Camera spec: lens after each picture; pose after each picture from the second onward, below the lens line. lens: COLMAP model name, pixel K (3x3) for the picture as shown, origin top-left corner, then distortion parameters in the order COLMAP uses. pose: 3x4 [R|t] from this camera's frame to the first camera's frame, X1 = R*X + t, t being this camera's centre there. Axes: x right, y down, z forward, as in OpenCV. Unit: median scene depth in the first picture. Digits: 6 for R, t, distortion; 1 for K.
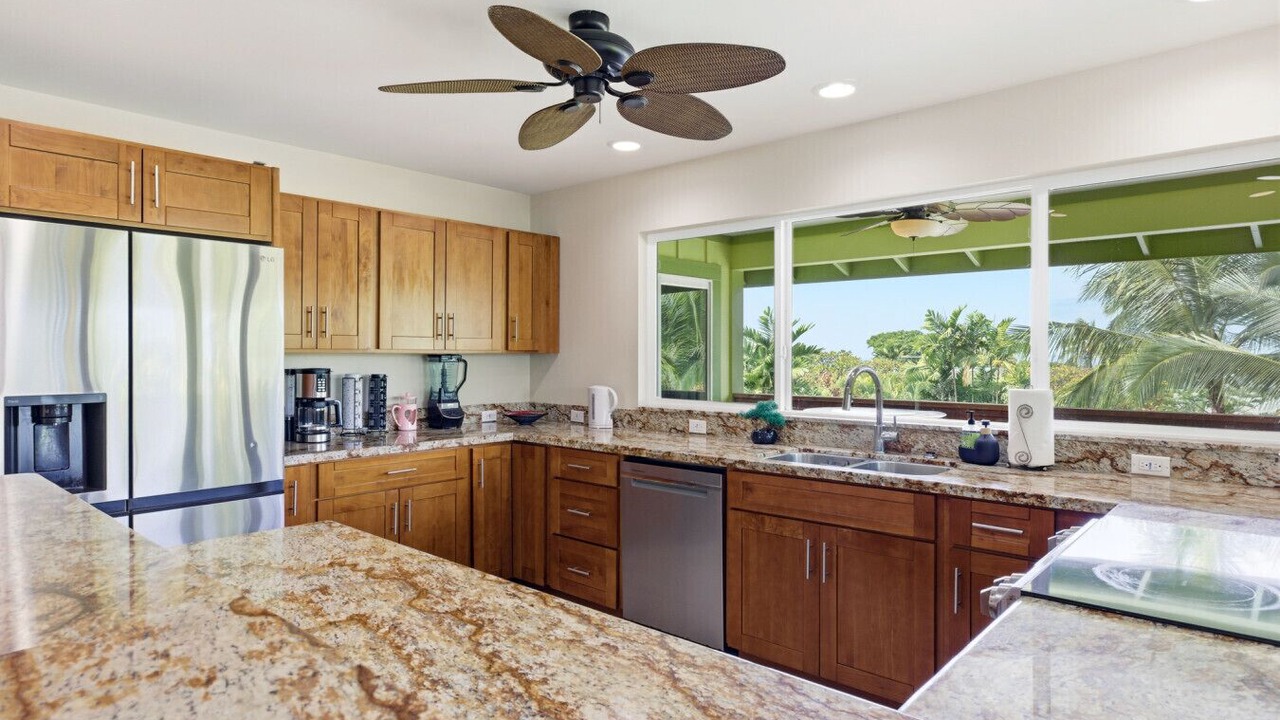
lens RADIAL K [[749.1, 0, 640.0], [0, 749.1, 360.0], [0, 0, 1]] dist [-0.003511, -0.000080]
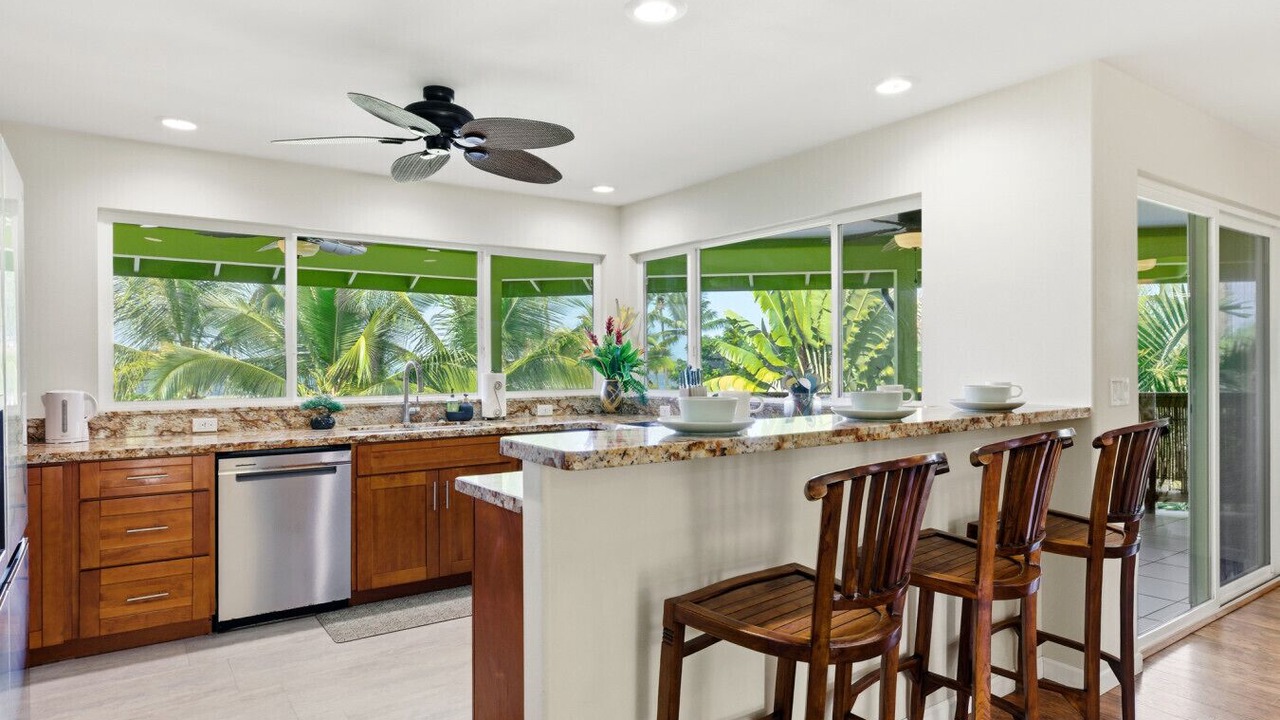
lens RADIAL K [[749.1, 0, 640.0], [0, 749.1, 360.0], [0, 0, 1]] dist [-0.003511, -0.000080]
pose [[0.230860, 0.002872, 0.972983, -0.941872], [0.019390, 0.999783, -0.007551, 0.029279], [-0.972794, 0.020610, 0.230754, 0.289903]]
